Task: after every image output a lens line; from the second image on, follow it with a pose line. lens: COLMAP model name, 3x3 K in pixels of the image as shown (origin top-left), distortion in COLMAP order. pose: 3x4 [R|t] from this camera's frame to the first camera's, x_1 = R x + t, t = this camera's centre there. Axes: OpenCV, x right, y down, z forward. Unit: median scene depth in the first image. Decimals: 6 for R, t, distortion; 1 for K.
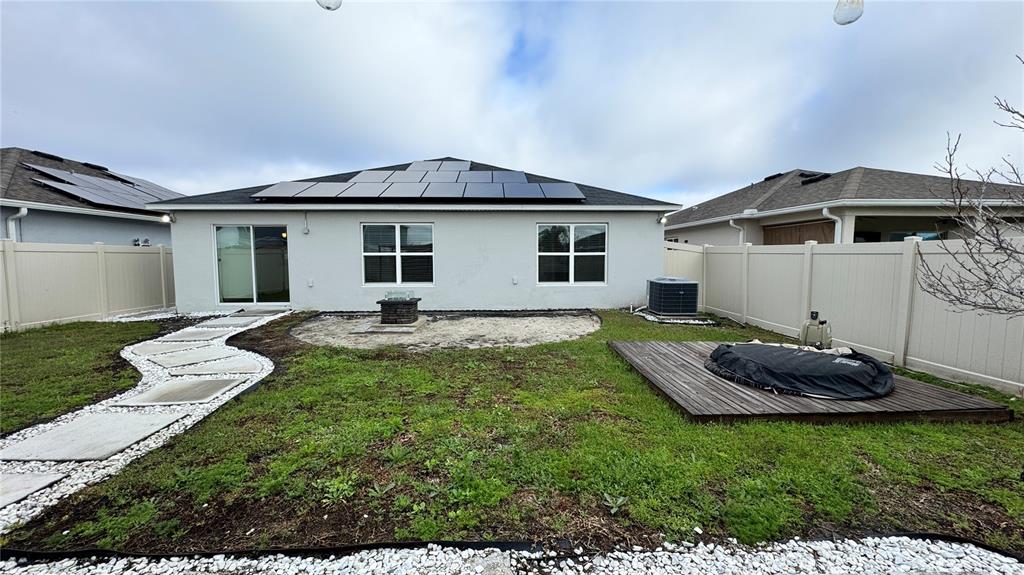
lens RADIAL K [[424.6, 0, 508.1], [0, 424.6, 283.9], [0, 0, 1]] dist [0.001216, 0.000292]
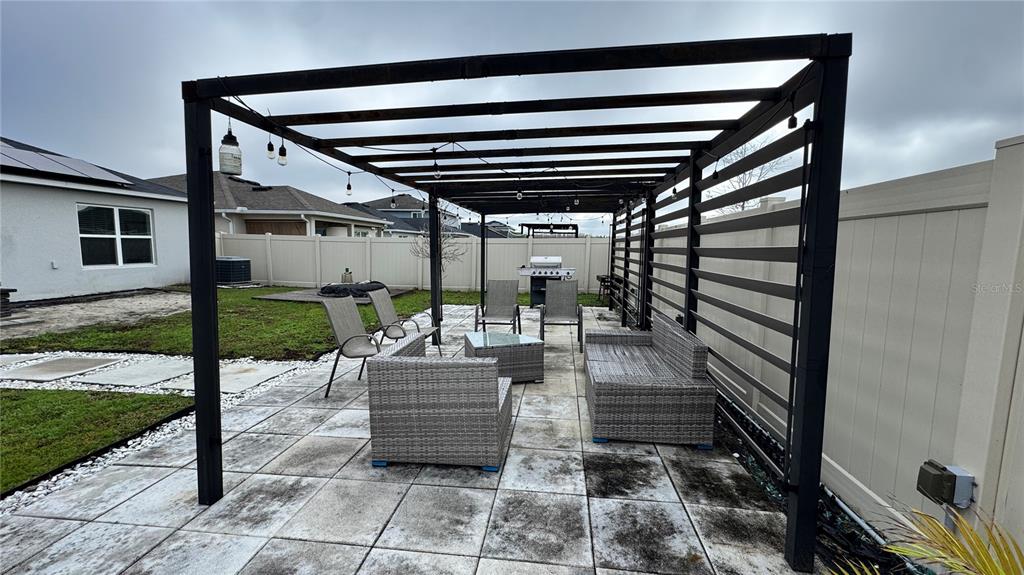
lens RADIAL K [[424.6, 0, 510.2], [0, 424.6, 287.8], [0, 0, 1]] dist [0.001216, 0.000292]
pose [[0.134824, -0.096054, 0.986203, -0.738570], [0.048345, 0.994743, 0.090277, 0.004876], [-0.989689, 0.035506, 0.138759, -0.062742]]
